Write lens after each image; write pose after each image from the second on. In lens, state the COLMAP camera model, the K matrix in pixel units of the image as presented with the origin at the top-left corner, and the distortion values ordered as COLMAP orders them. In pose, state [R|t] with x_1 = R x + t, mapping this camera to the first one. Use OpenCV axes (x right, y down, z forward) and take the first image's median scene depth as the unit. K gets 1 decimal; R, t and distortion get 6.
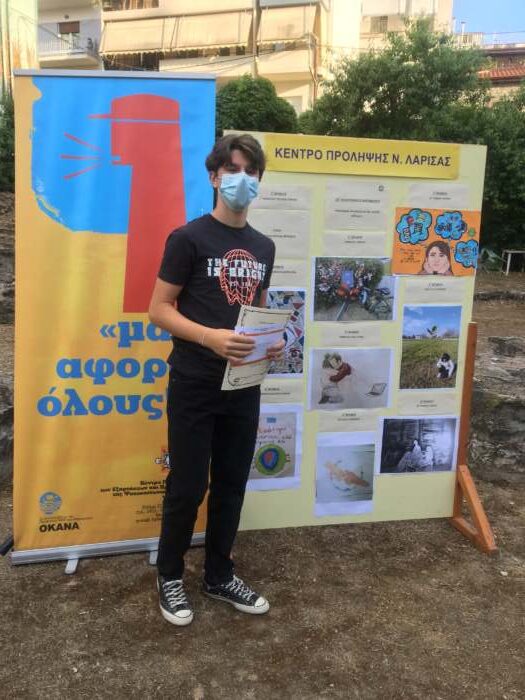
lens RADIAL K [[592.8, 0, 256.5], [0, 592.8, 349.5], [0, 0, 1]] dist [0.054562, -0.040611]
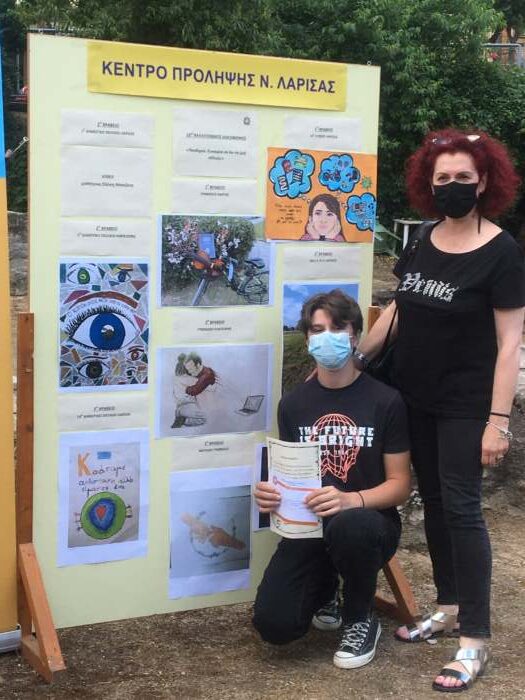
lens RADIAL K [[1205.3, 0, 263.6], [0, 1205.3, 350.3], [0, 0, 1]] dist [0.012006, 0.000000]
pose [[0.961273, -0.029614, 0.274002, -0.173423], [0.045127, 0.997705, -0.050485, 0.077960], [-0.271878, 0.060895, 0.960403, -0.374046]]
